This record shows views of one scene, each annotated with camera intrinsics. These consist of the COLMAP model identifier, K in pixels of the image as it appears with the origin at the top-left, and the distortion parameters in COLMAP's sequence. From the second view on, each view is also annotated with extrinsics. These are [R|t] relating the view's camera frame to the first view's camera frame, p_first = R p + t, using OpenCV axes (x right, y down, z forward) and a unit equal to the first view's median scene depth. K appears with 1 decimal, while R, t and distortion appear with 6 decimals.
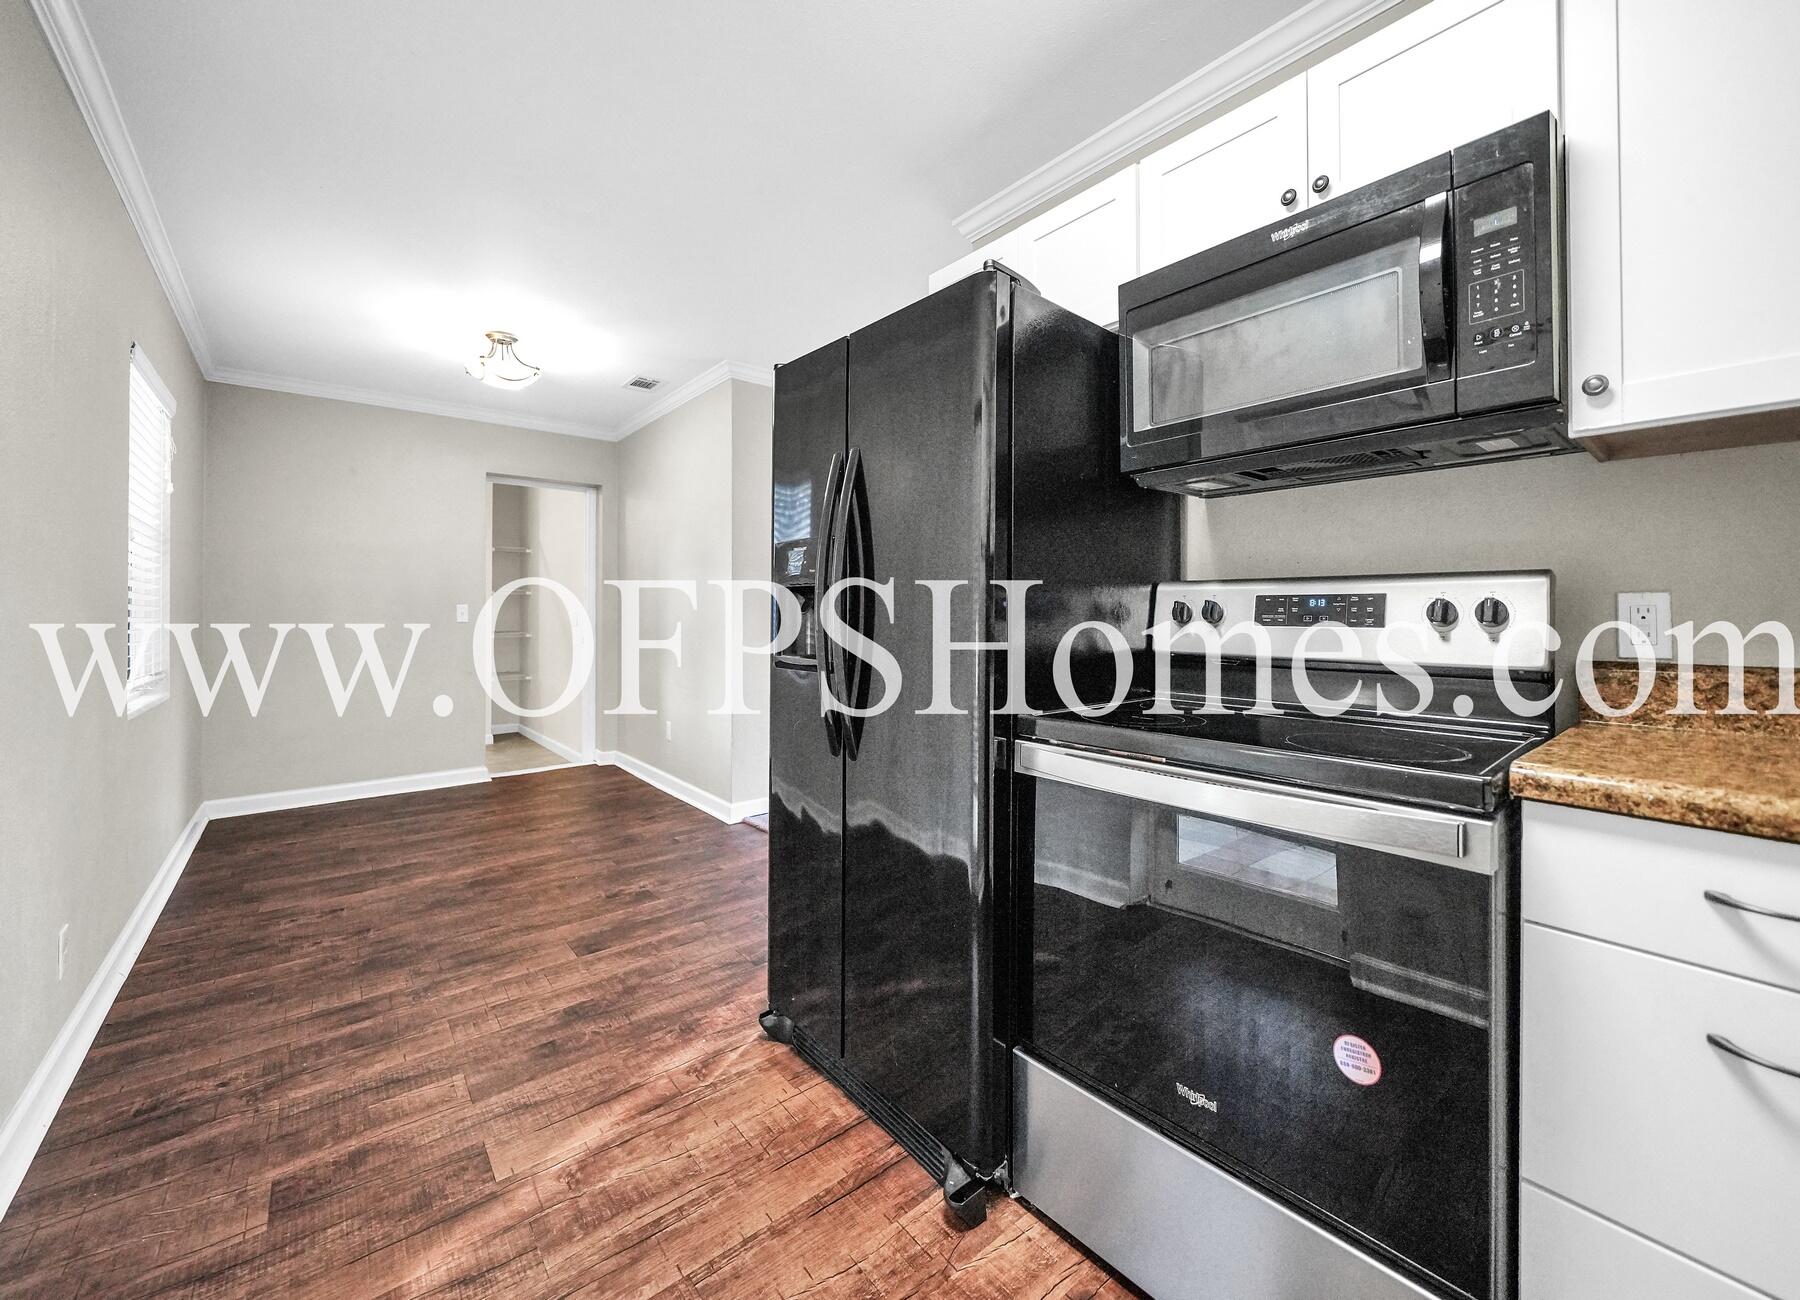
lens RADIAL K [[678.7, 0, 886.5], [0, 678.7, 609.2], [0, 0, 1]] dist [0.001265, 0.000018]
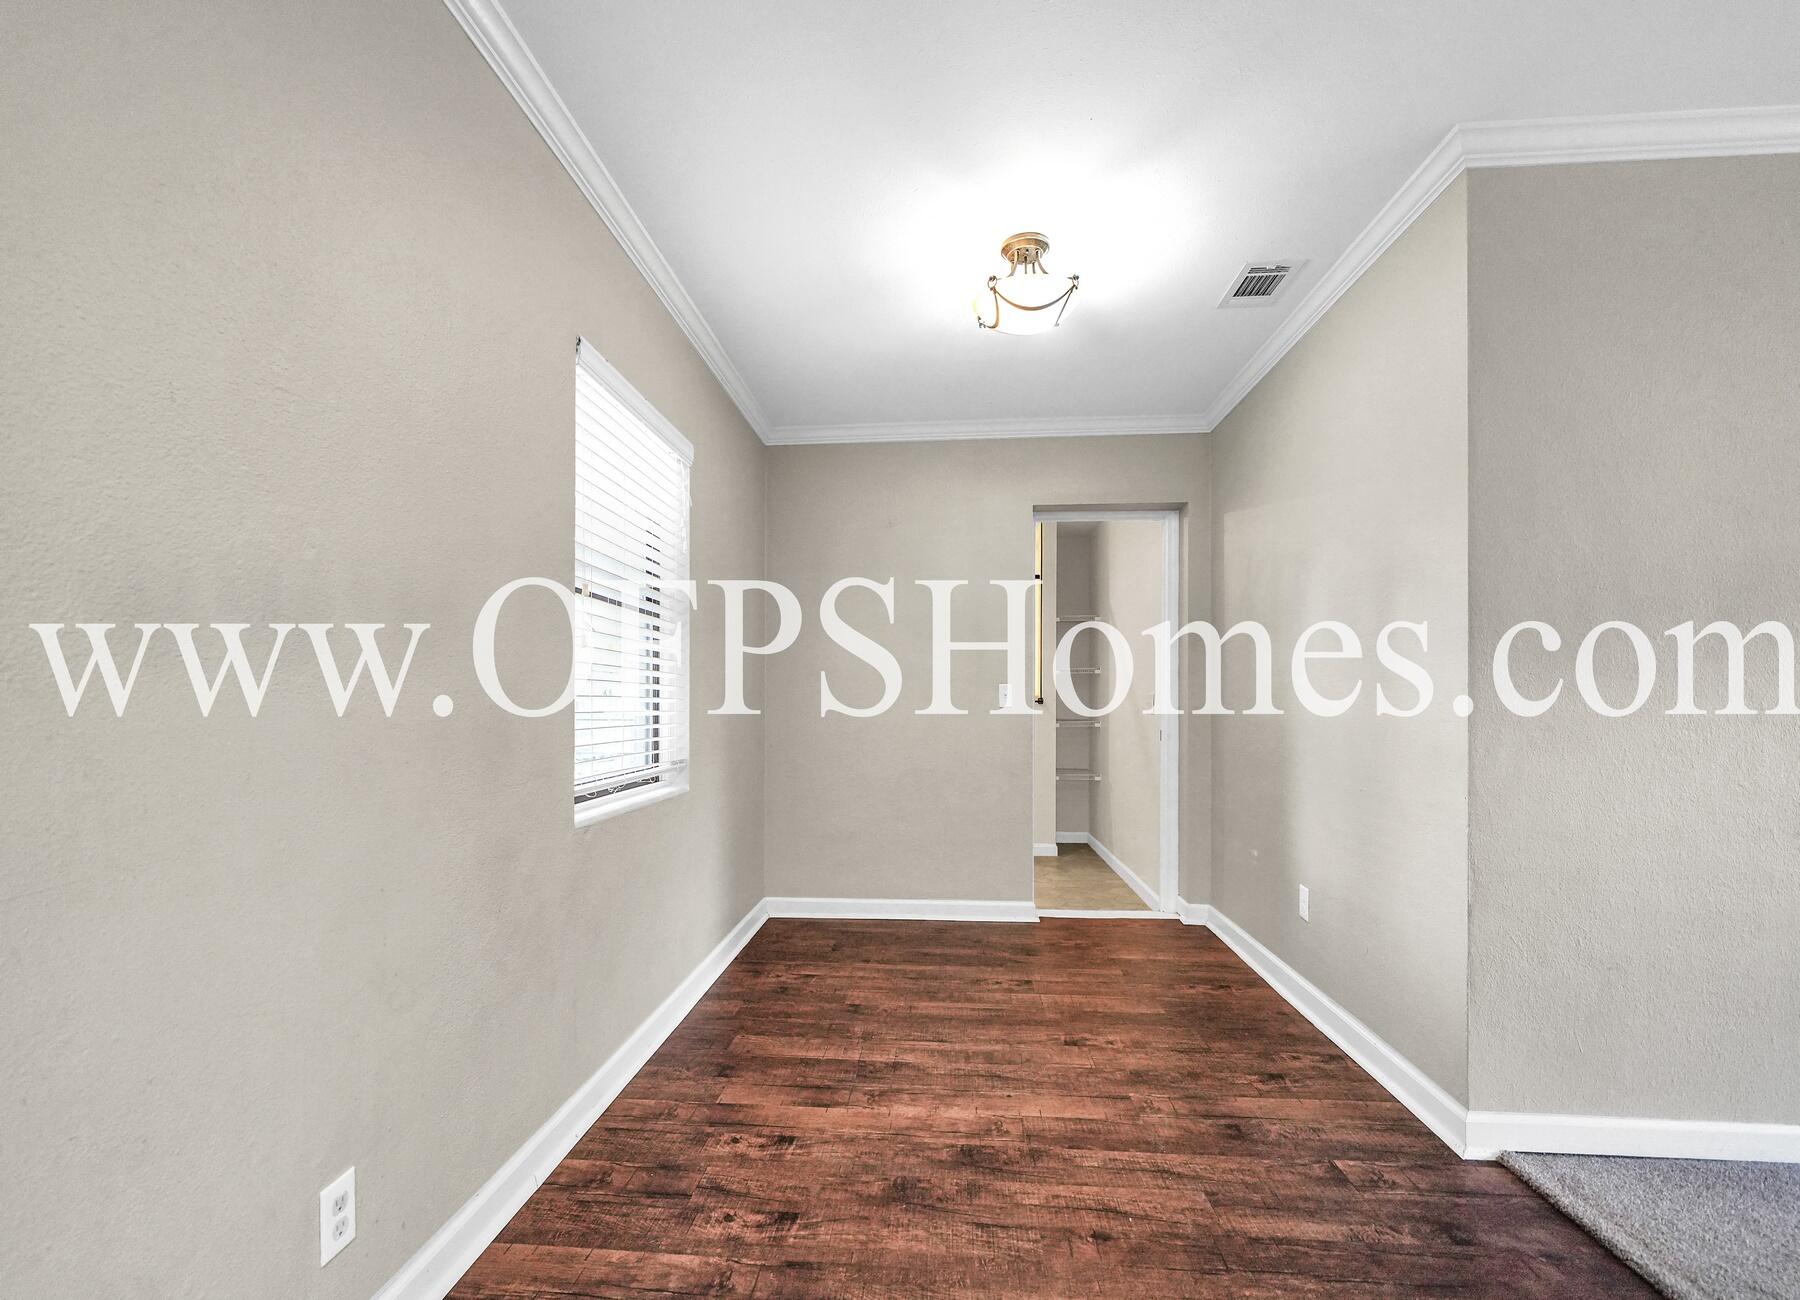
lens RADIAL K [[779.9, 0, 889.2], [0, 779.9, 698.0], [0, 0, 1]] dist [0.013942, 0.000171]
pose [[0.720630, 0.000376, -0.693319, -0.155600], [0.001575, 0.999996, 0.002180, 0.009578], [0.693318, -0.002663, 0.720627, 0.389184]]
